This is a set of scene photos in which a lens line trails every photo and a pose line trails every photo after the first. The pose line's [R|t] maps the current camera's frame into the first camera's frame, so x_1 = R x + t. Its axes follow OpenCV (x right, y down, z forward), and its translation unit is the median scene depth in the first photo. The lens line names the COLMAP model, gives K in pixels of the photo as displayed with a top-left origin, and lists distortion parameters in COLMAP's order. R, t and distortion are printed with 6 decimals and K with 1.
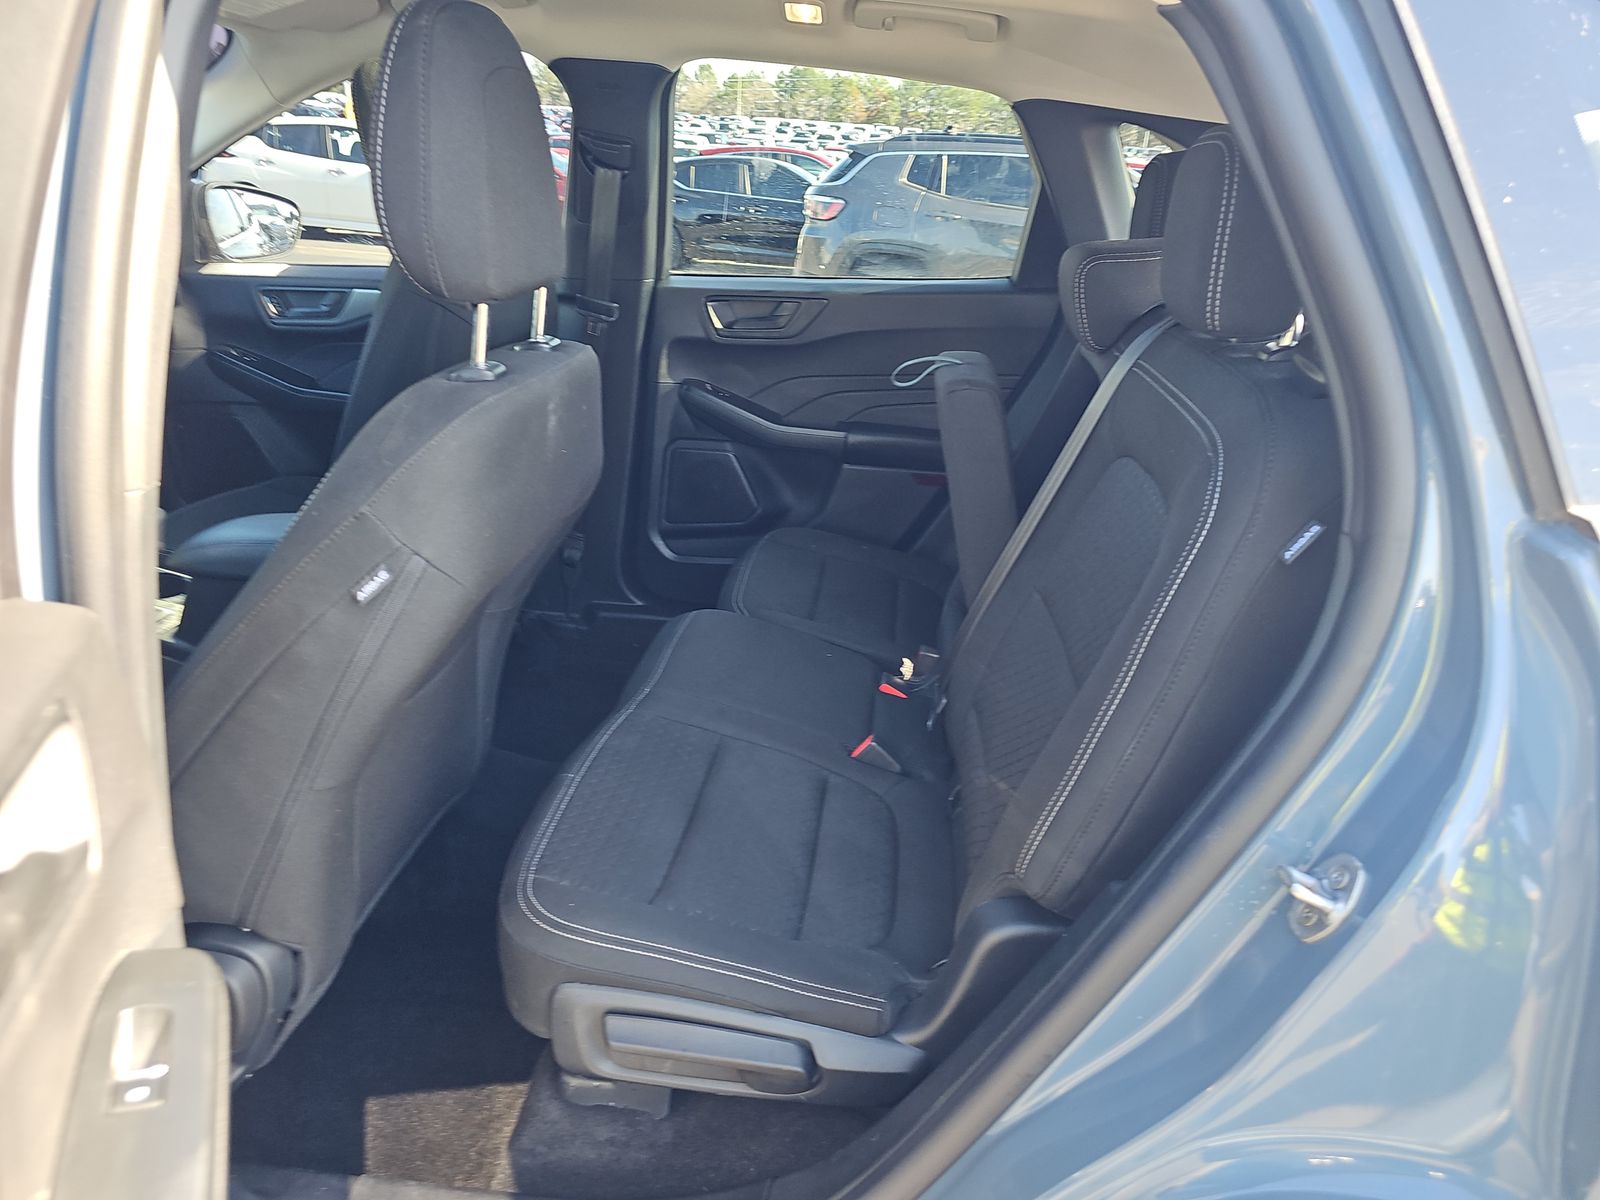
lens RADIAL K [[1073.5, 0, 794.9], [0, 1073.5, 615.0], [0, 0, 1]] dist [0.035085, -0.033802]
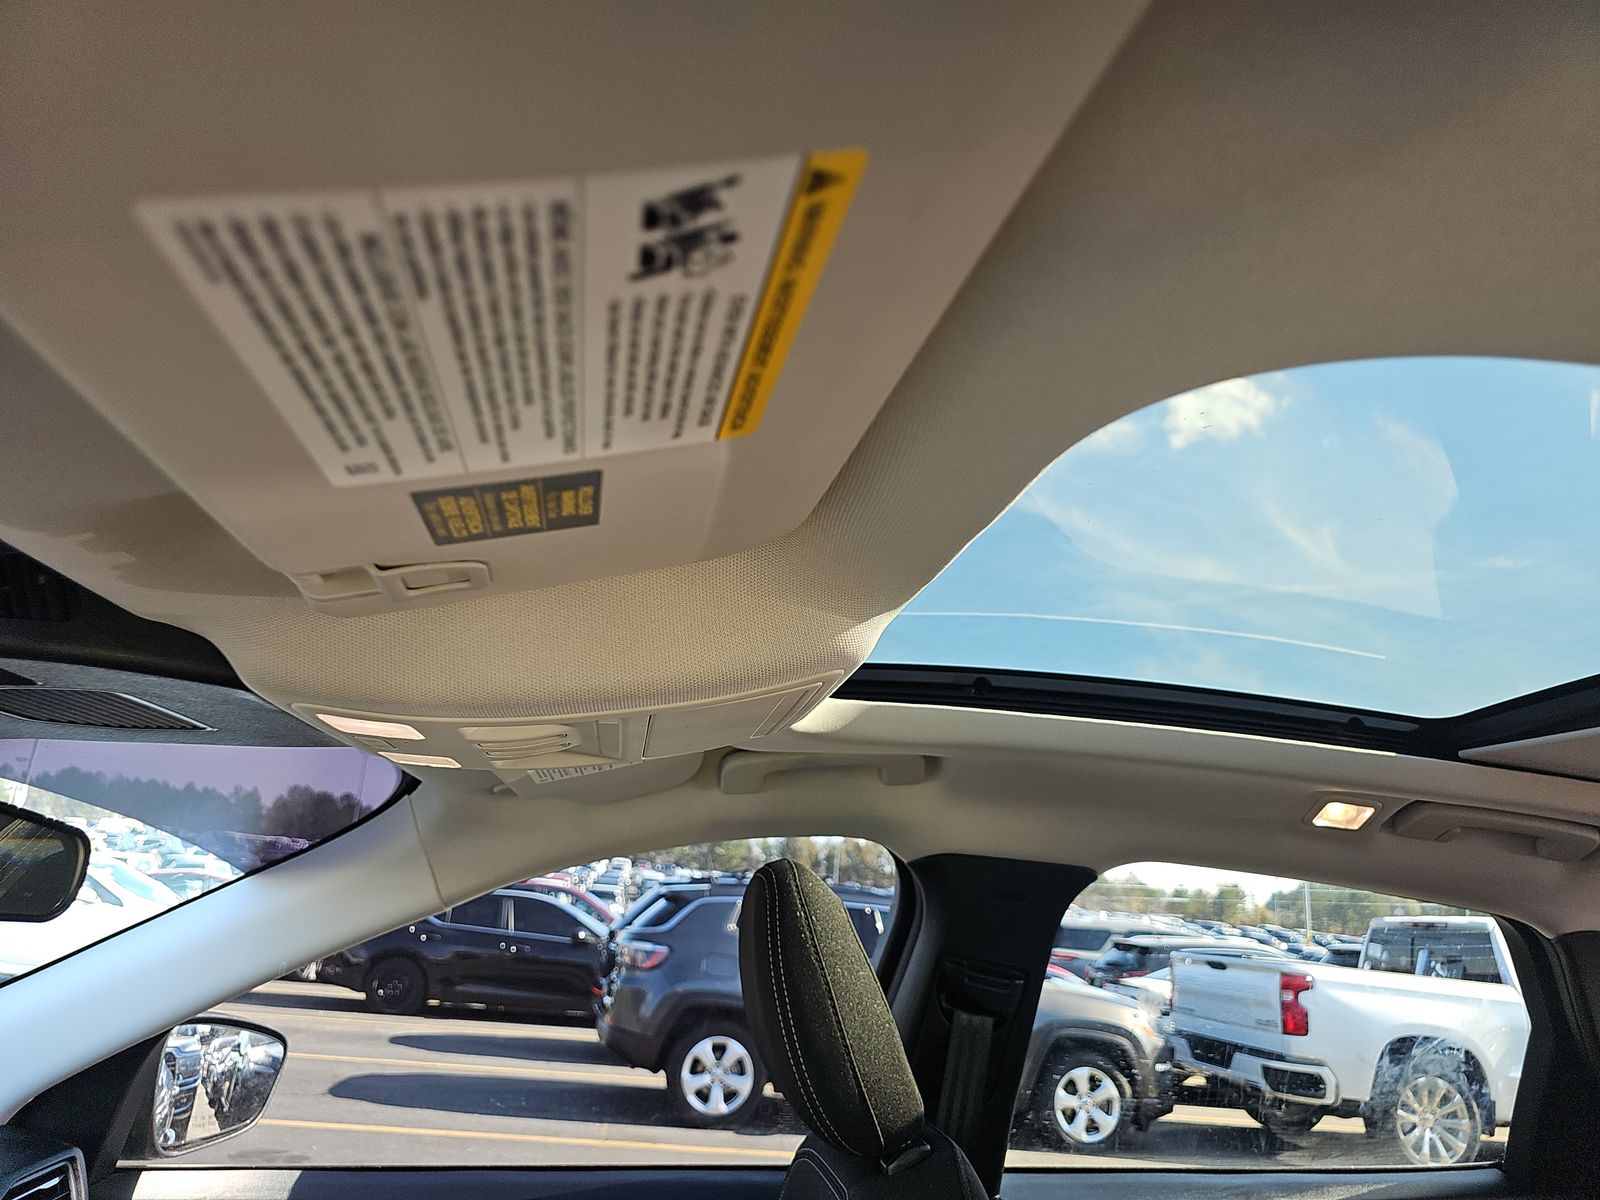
lens RADIAL K [[1065.6, 0, 805.1], [0, 1065.6, 599.6], [0, 0, 1]] dist [0.072726, -0.092932]
pose [[0.957120, 0.098075, 0.272584, -0.119391], [0.089567, 0.794660, -0.600411, -0.061110], [-0.275497, 0.599080, 0.751801, 0.105148]]
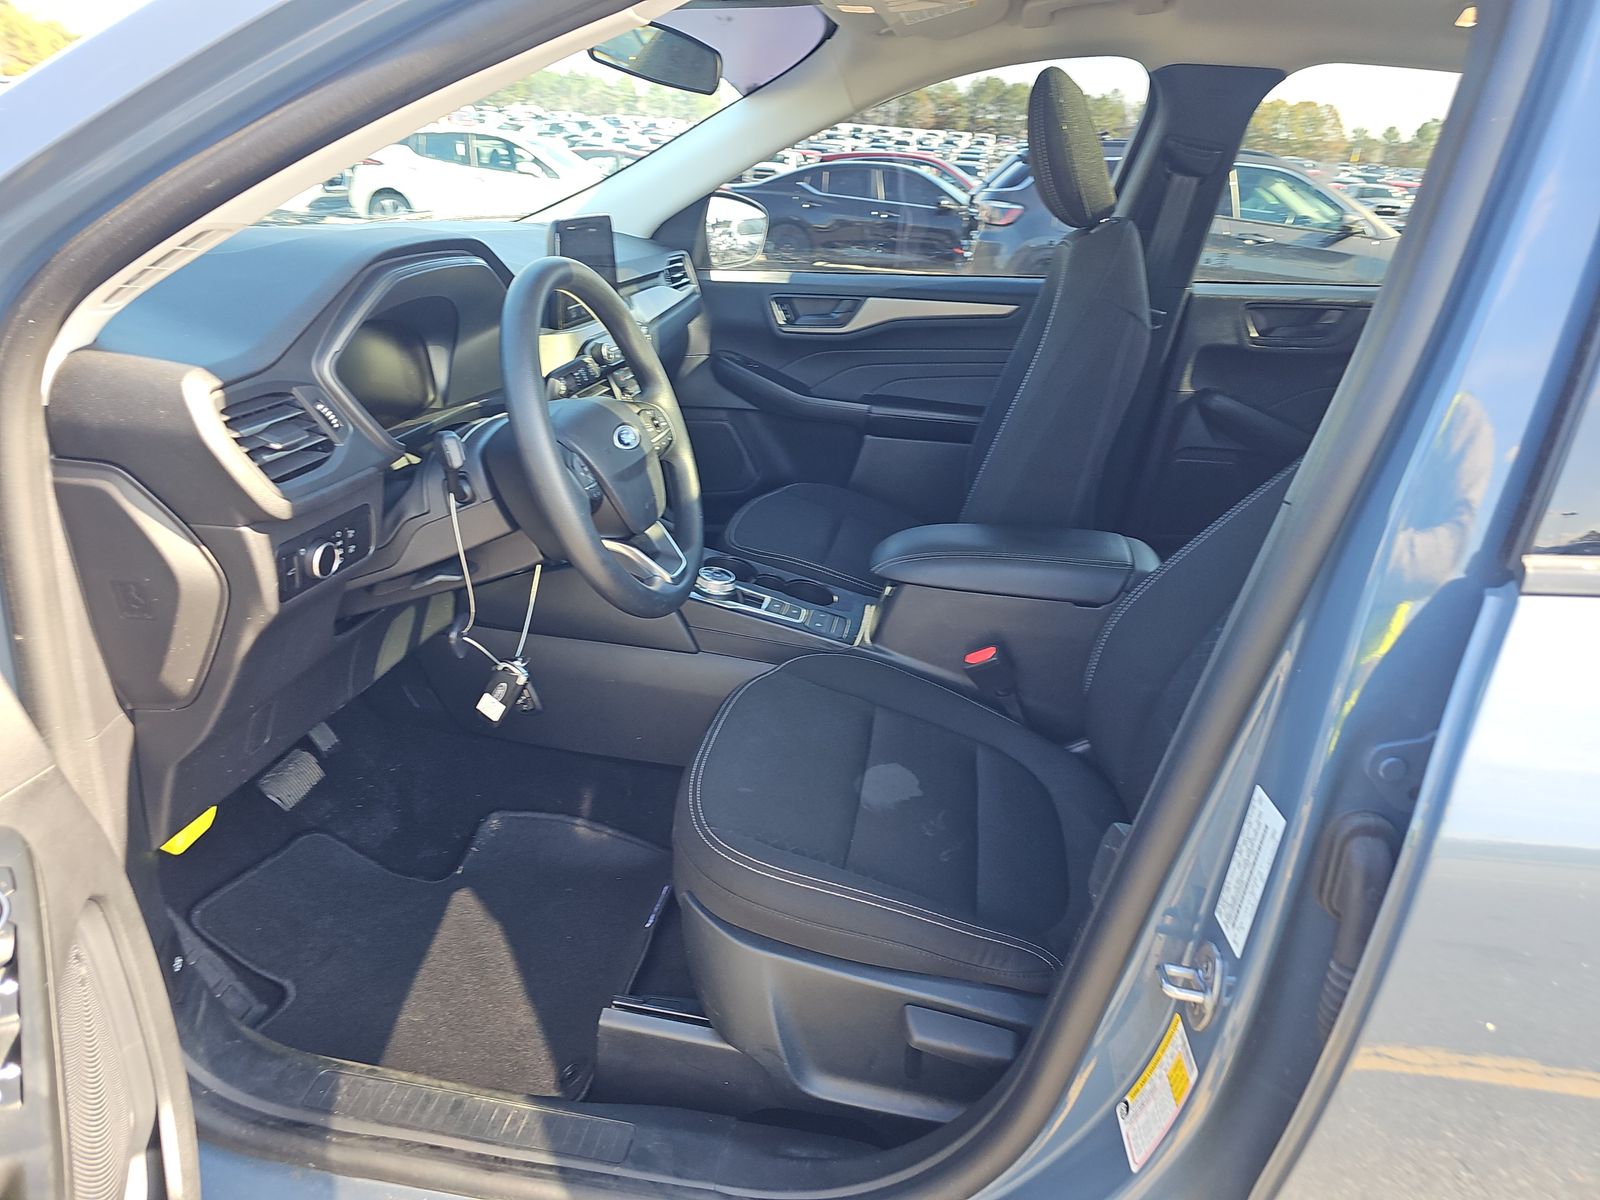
lens RADIAL K [[1065.6, 0, 805.1], [0, 1065.6, 599.6], [0, 0, 1]] dist [0.072726, -0.092932]
pose [[0.999656, 0.013743, -0.022341, -0.127509], [-0.014082, 0.999787, -0.015069, -0.001063], [0.022129, 0.015379, 0.999637, 0.001772]]
